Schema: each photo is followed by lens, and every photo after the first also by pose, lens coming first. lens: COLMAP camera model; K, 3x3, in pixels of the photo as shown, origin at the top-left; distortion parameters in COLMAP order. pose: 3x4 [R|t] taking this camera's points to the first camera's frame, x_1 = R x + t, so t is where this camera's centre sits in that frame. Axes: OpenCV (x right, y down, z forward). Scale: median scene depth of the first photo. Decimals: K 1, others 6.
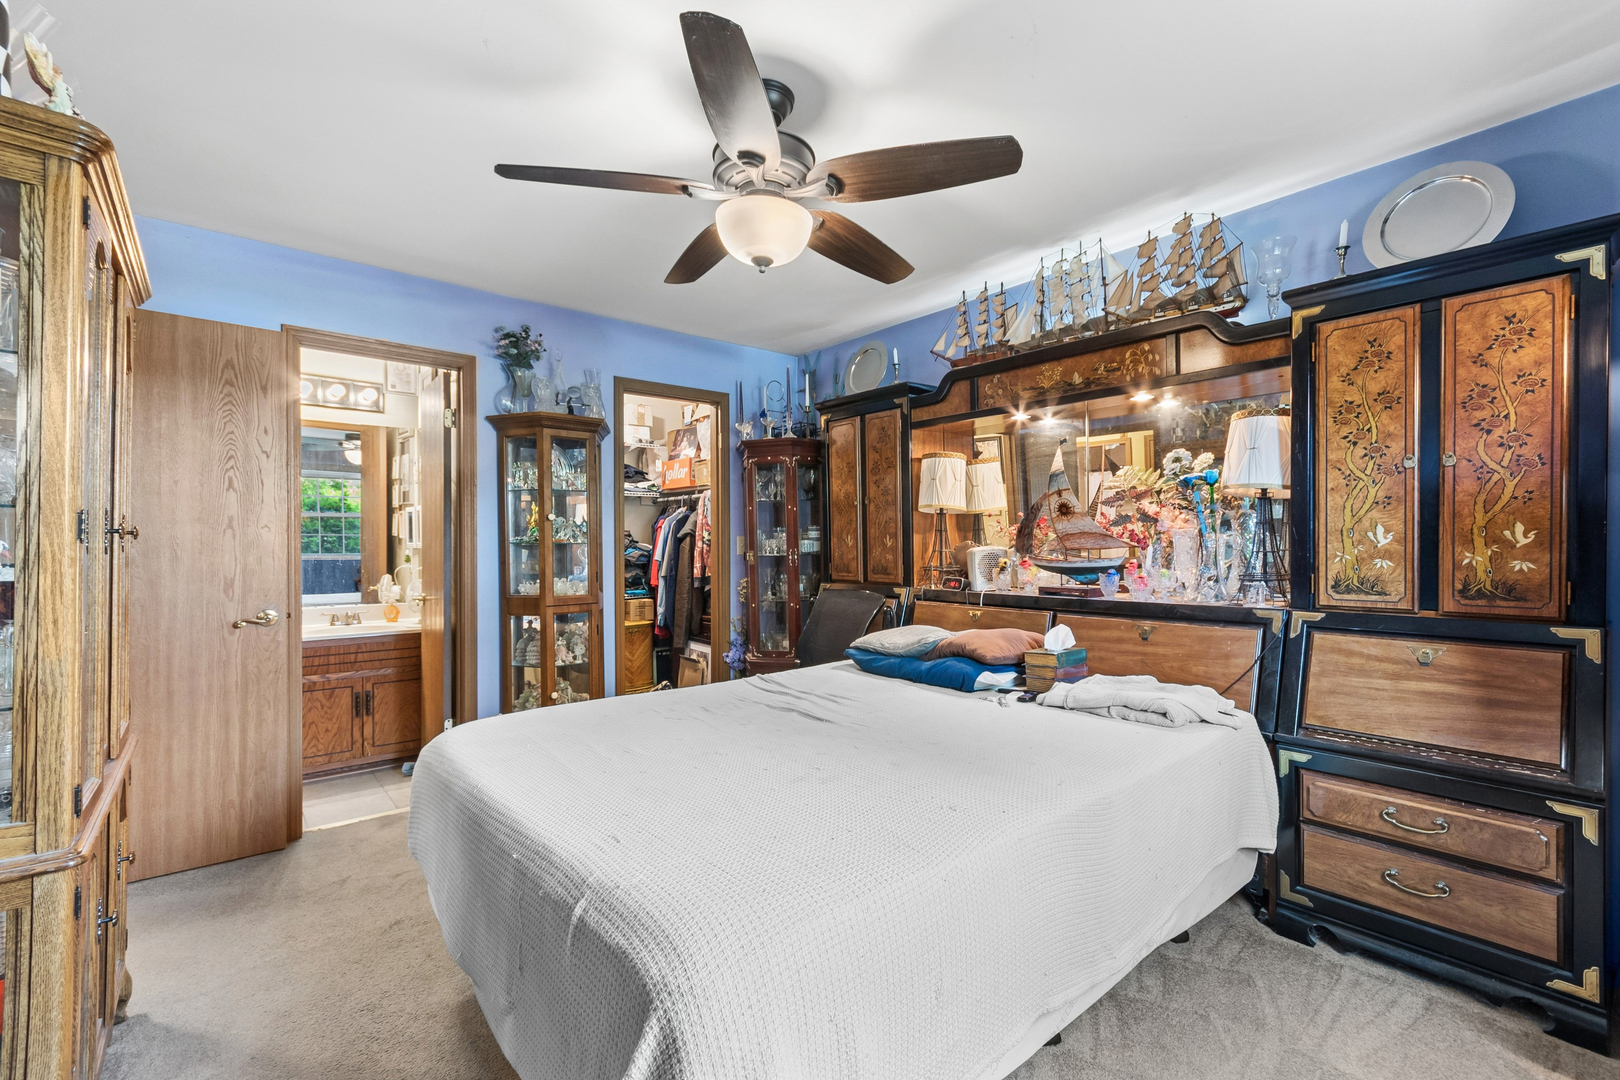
lens RADIAL K [[710.7, 0, 811.1], [0, 710.7, 552.0], [0, 0, 1]] dist [0.011492, -0.000467]
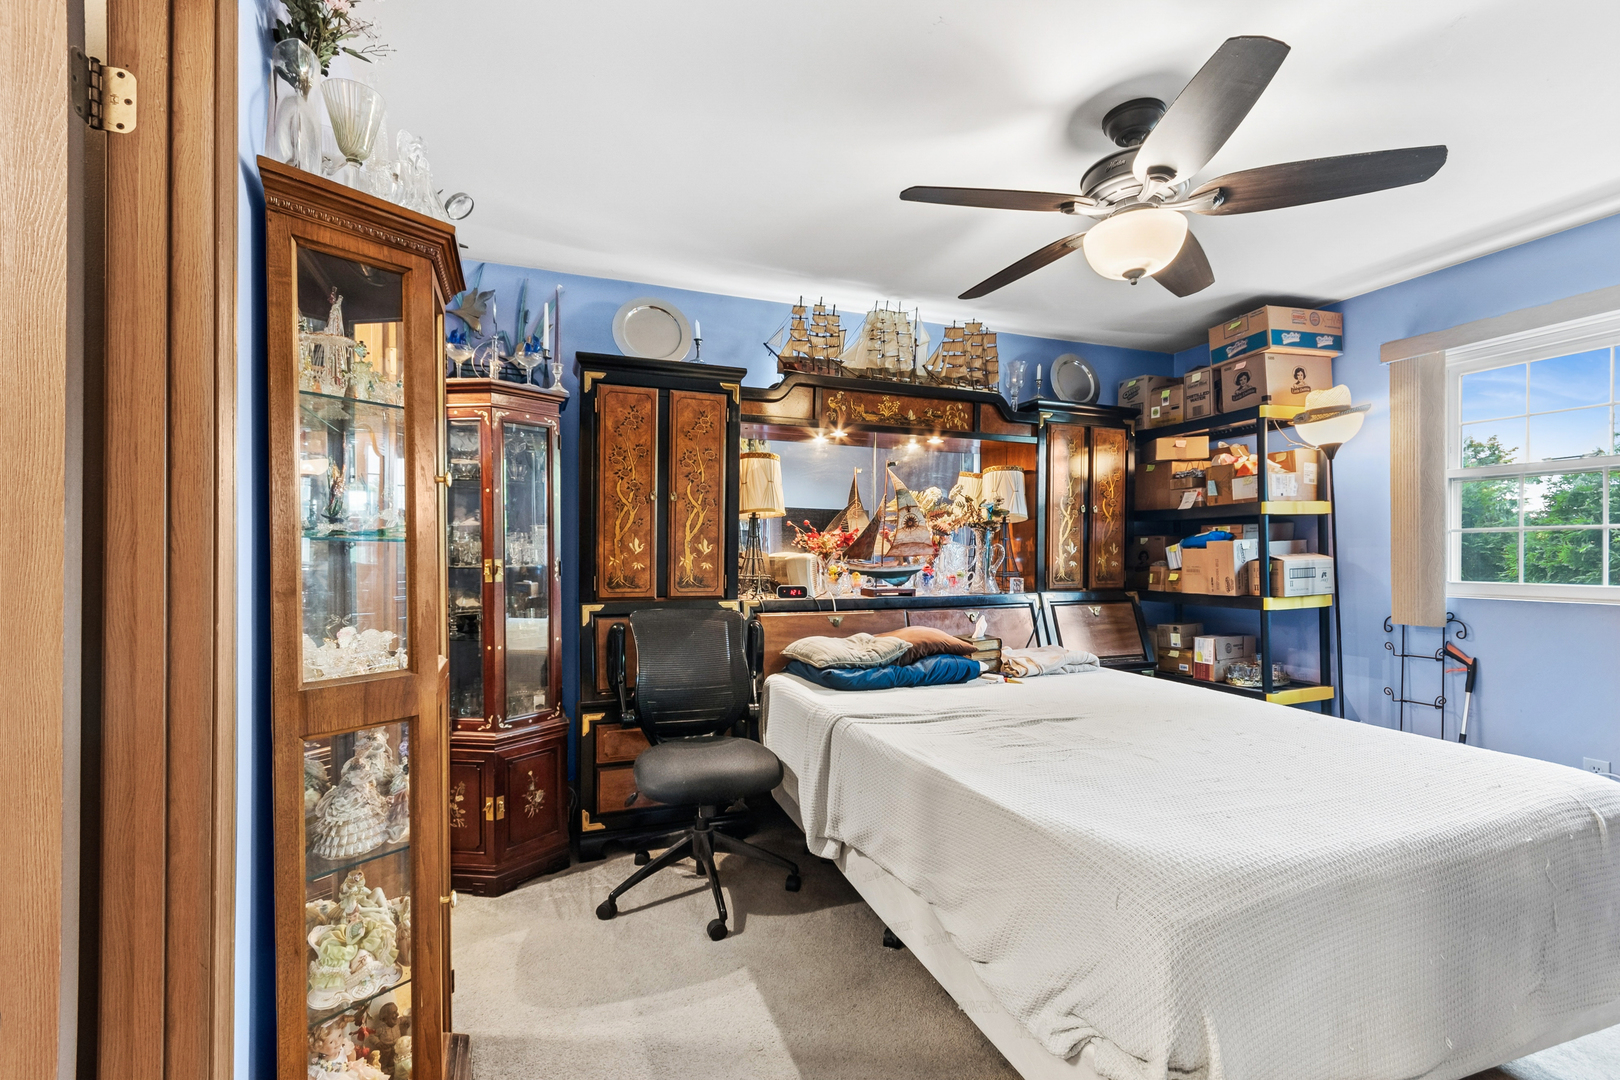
lens RADIAL K [[610.5, 0, 808.1], [0, 610.5, 553.5], [0, 0, 1]] dist [0.000526, -0.000050]
pose [[0.370228, 0.001494, 0.928940, -0.526988], [0.004037, 0.999987, -0.003218, -0.004523], [-0.928932, 0.004942, 0.370217, 0.625381]]
